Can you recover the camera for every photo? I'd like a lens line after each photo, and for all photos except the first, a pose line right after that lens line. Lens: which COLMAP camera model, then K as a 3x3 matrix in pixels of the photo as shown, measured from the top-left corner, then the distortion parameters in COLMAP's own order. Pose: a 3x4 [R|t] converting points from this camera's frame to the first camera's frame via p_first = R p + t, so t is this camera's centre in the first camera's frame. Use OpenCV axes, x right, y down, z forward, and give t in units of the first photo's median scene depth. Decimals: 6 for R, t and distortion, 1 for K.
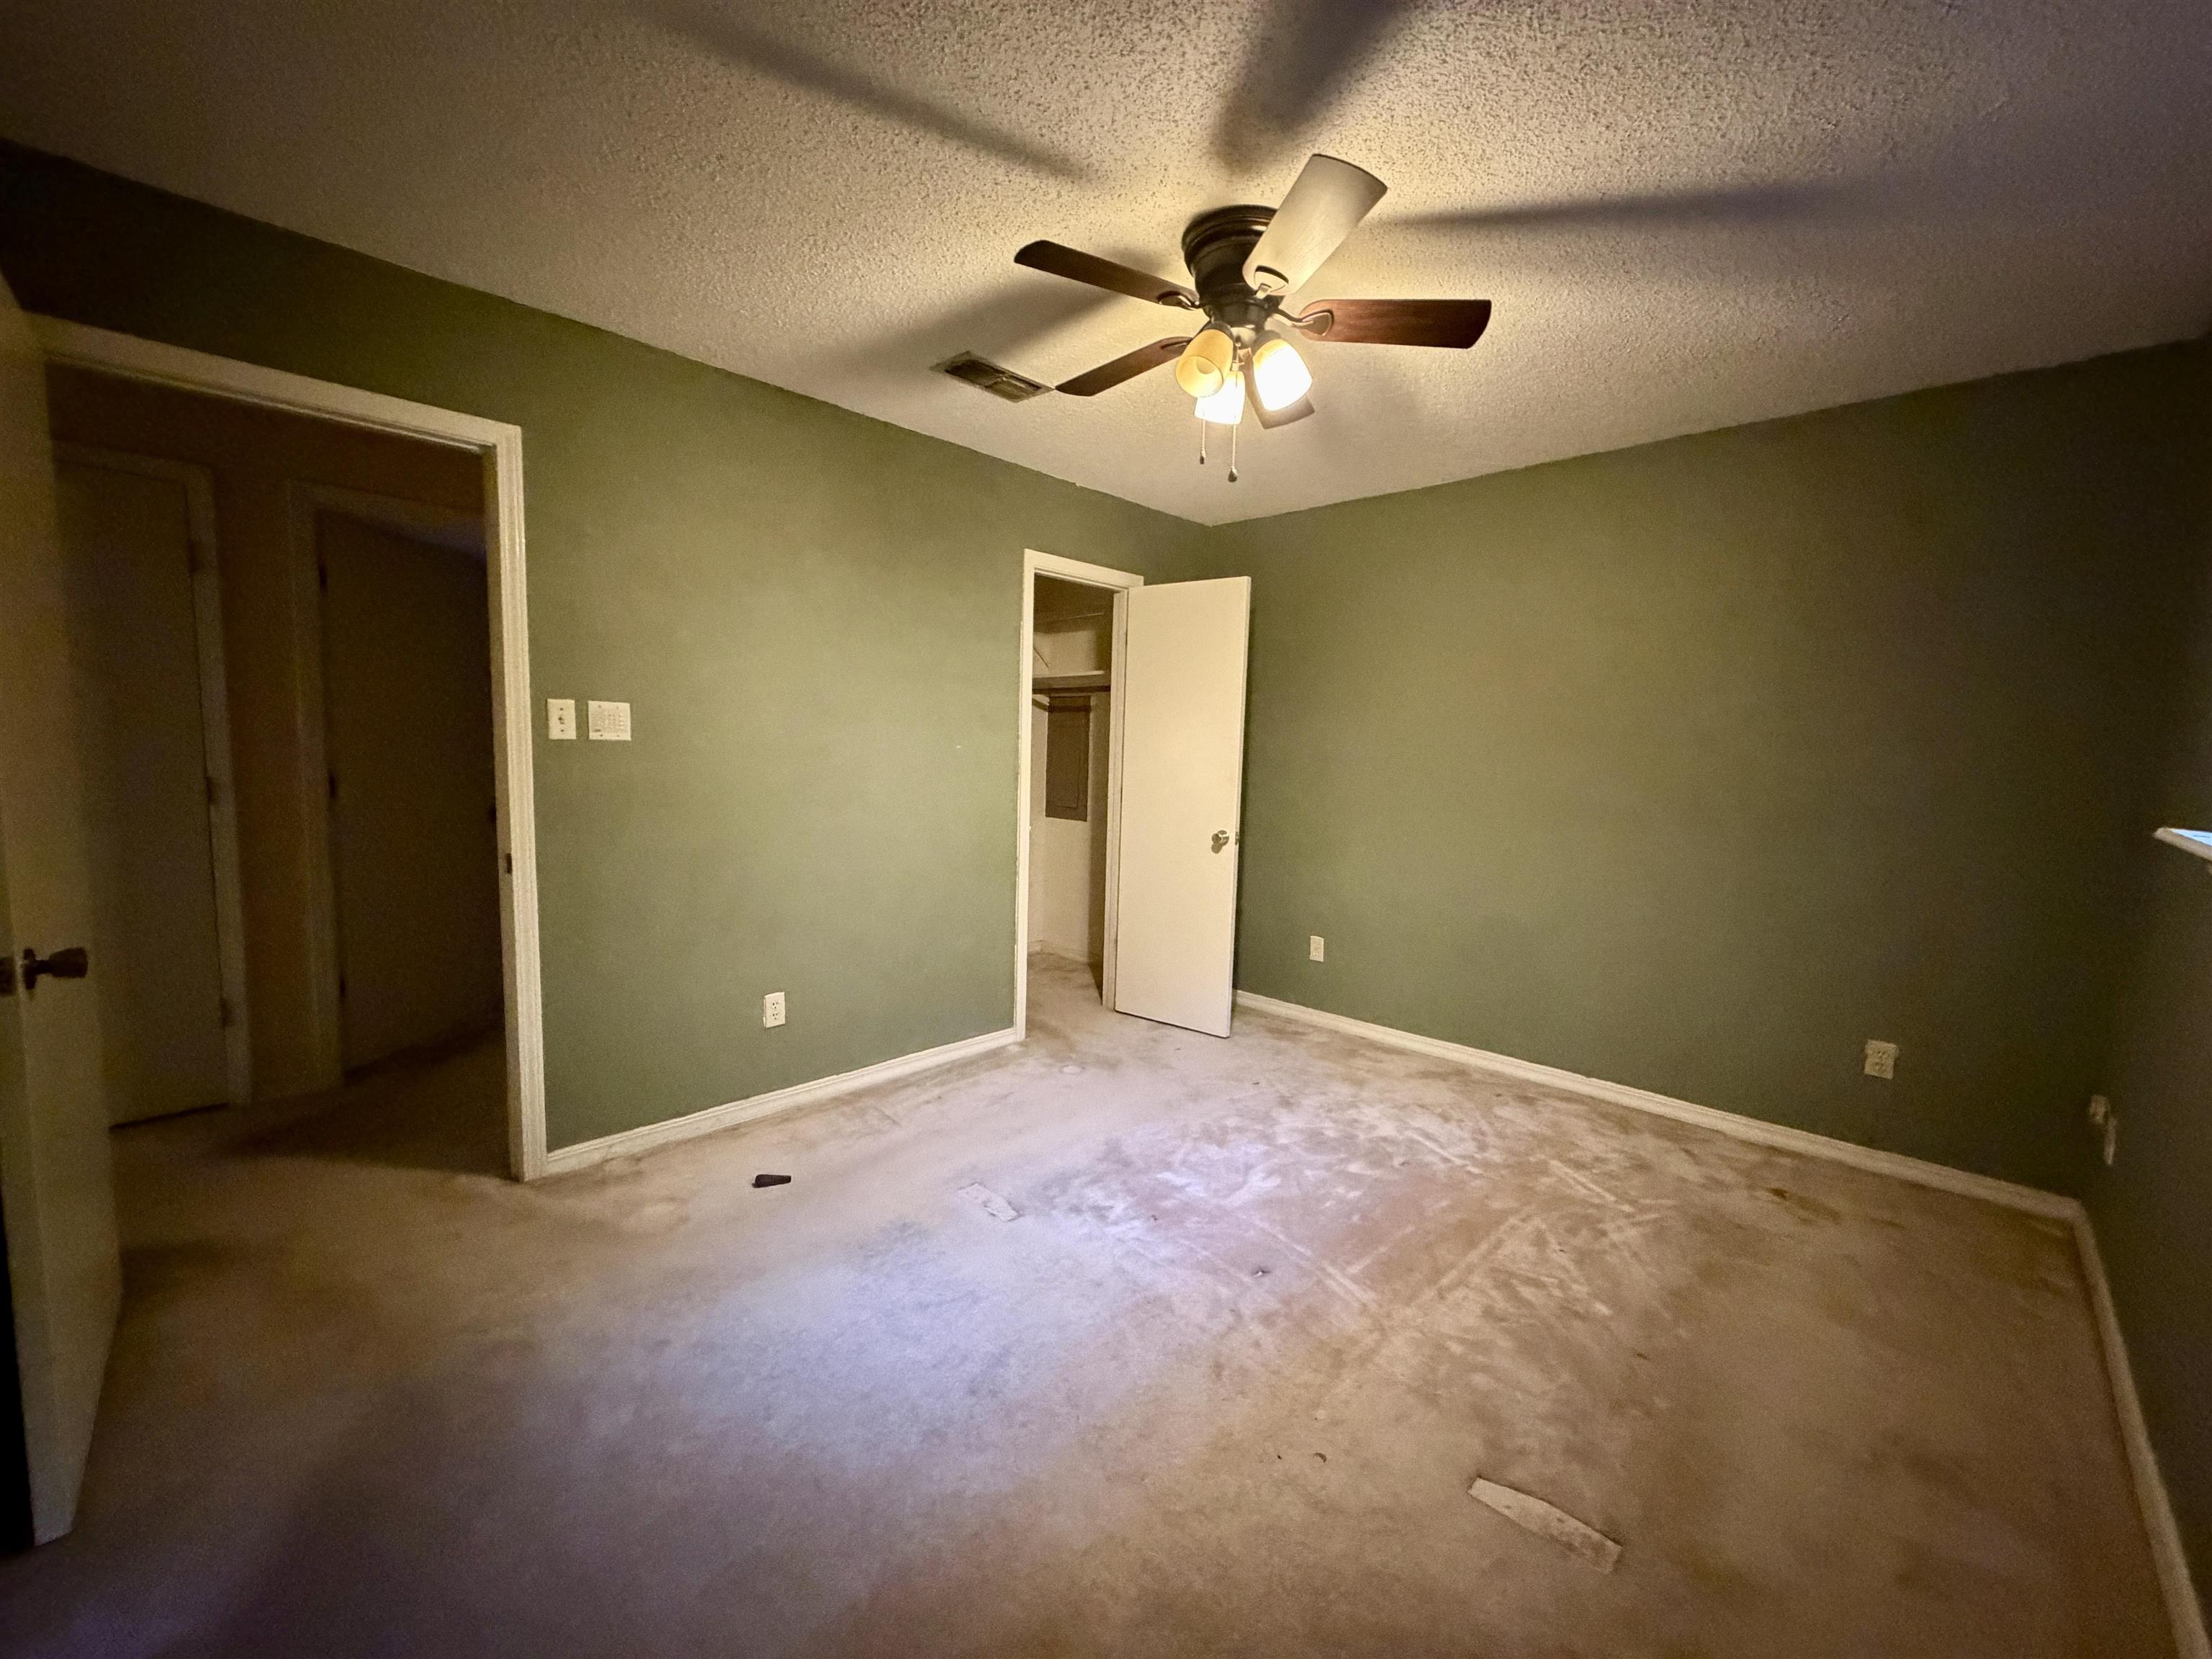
lens RADIAL K [[883.6, 0, 1099.1], [0, 883.6, 832.5], [0, 0, 1]] dist [-0.000151, 0.000271]
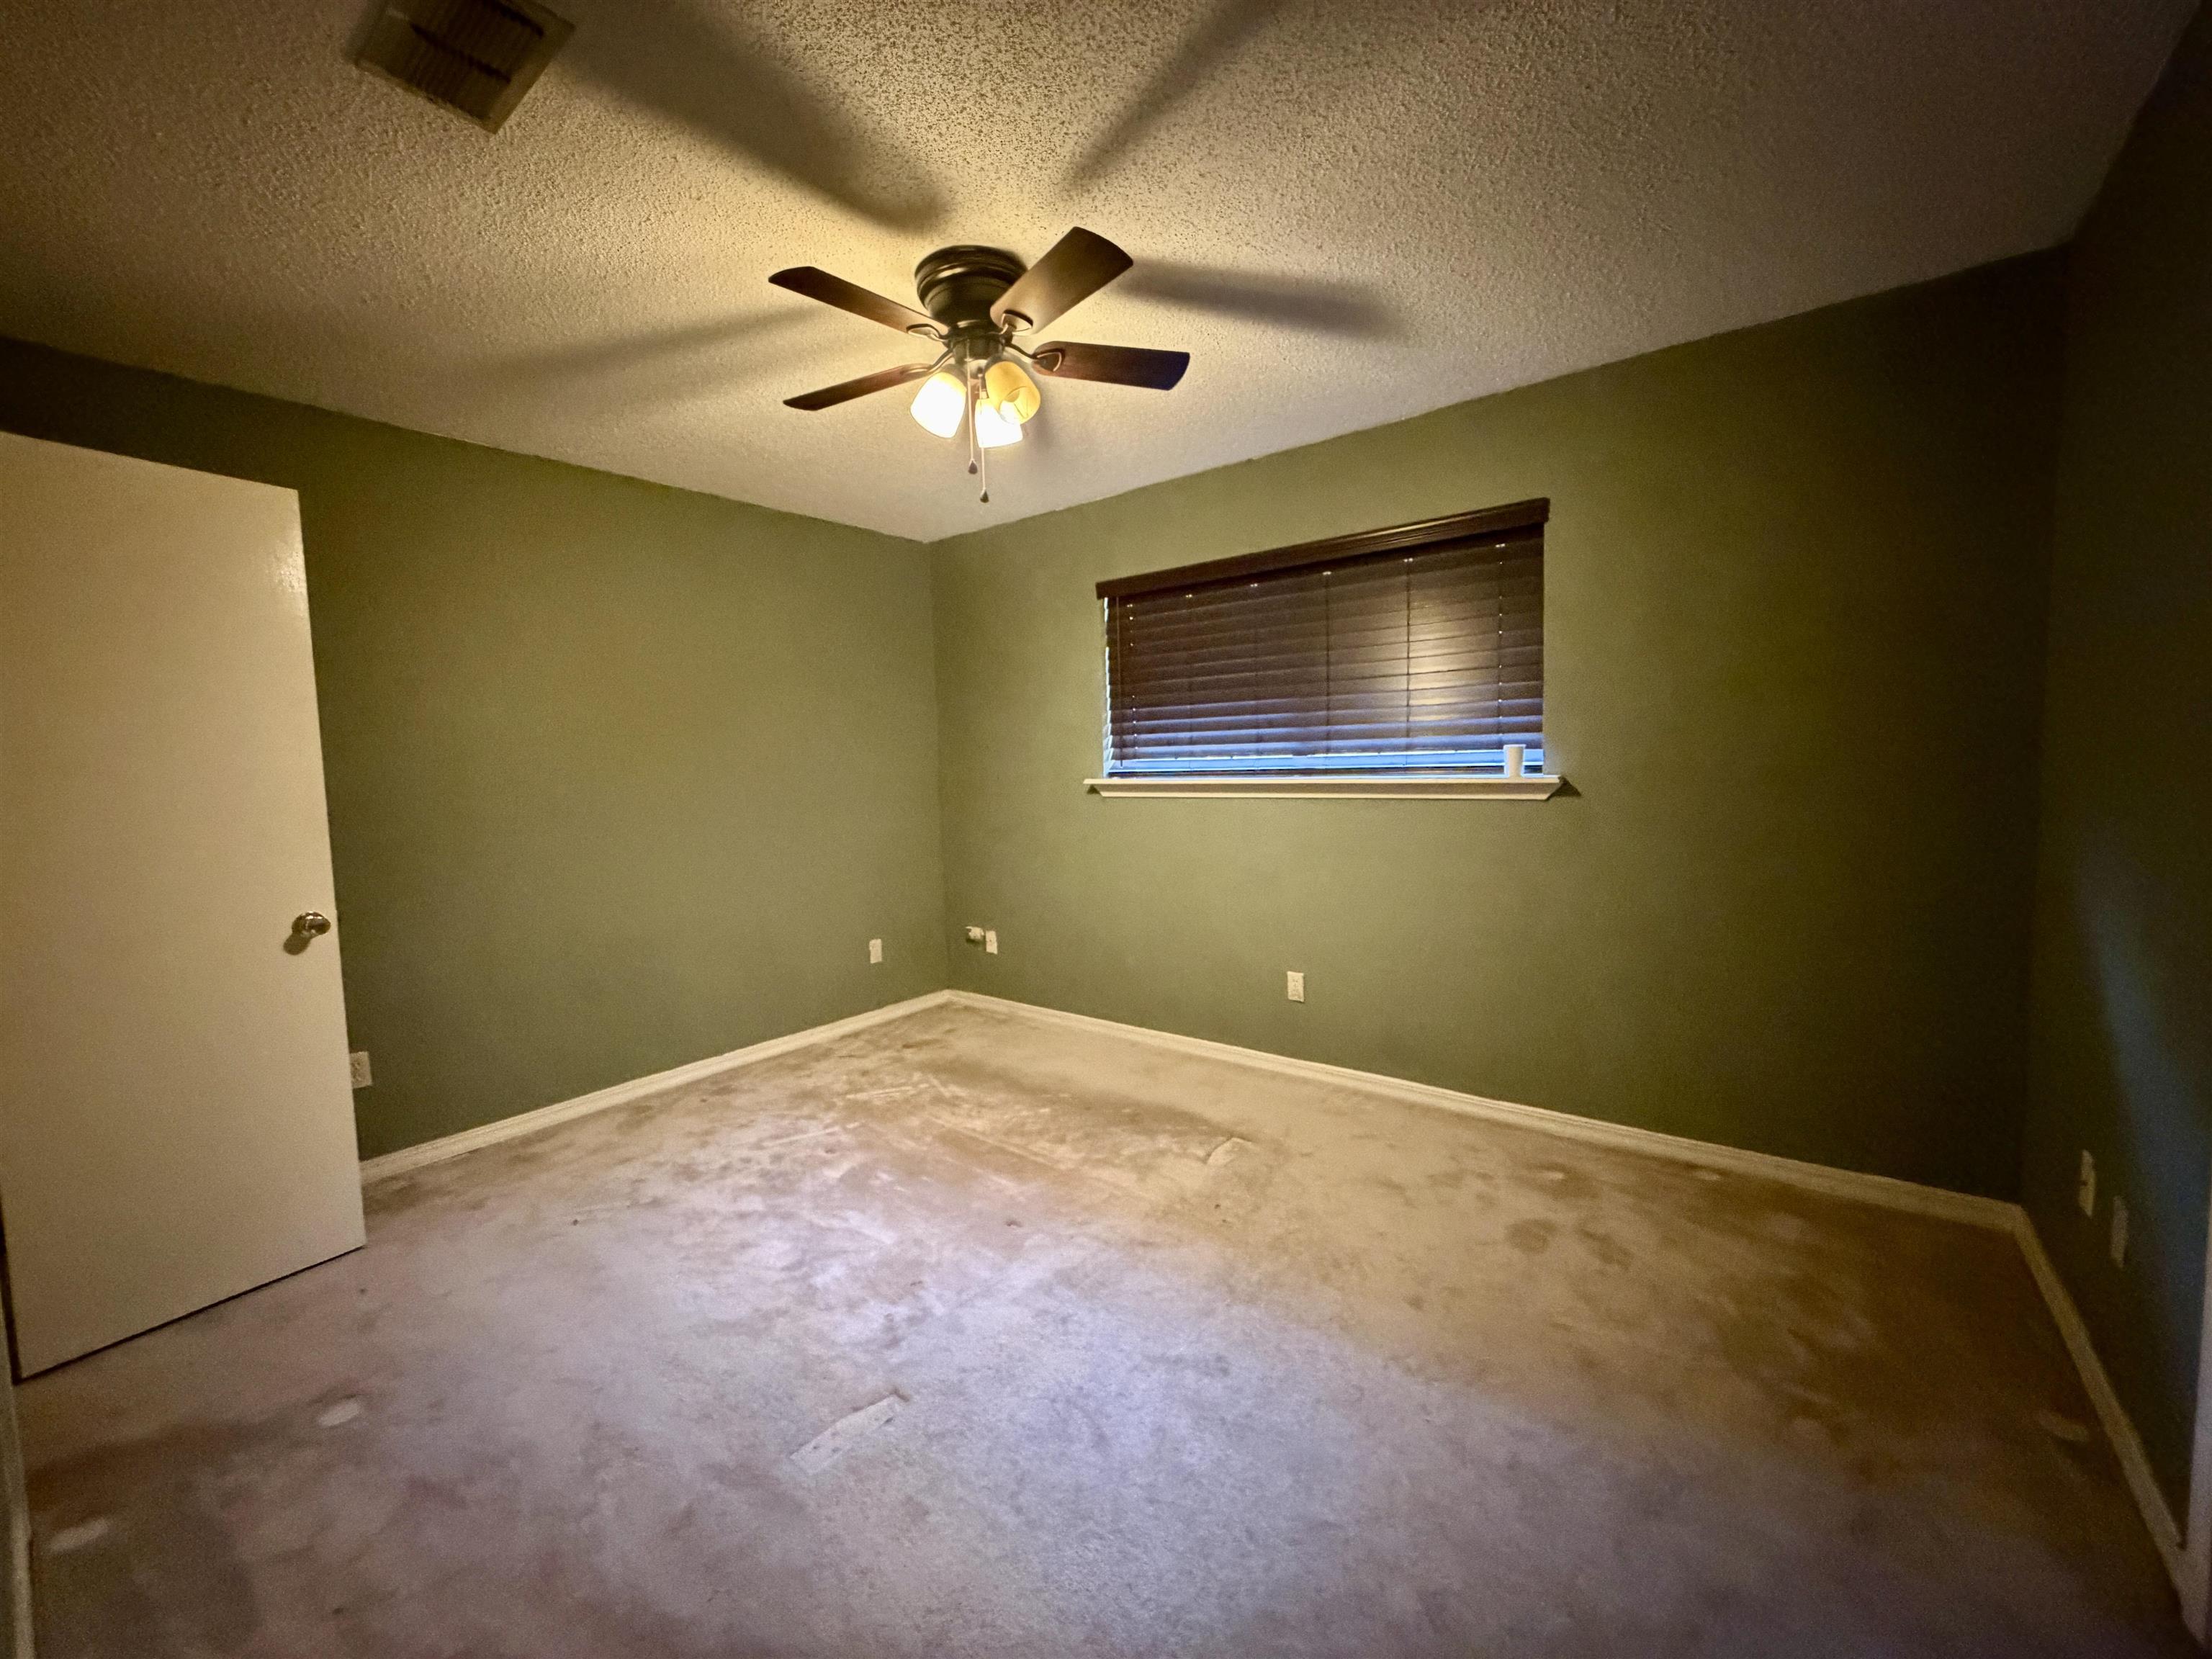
lens RADIAL K [[883.6, 0, 1099.1], [0, 883.6, 832.5], [0, 0, 1]] dist [-0.000151, 0.000271]
pose [[-0.102216, -0.098168, 0.989907, -0.661812], [0.126600, 0.985743, 0.110828, -0.070986], [-0.986673, 0.136650, -0.088331, 0.703114]]
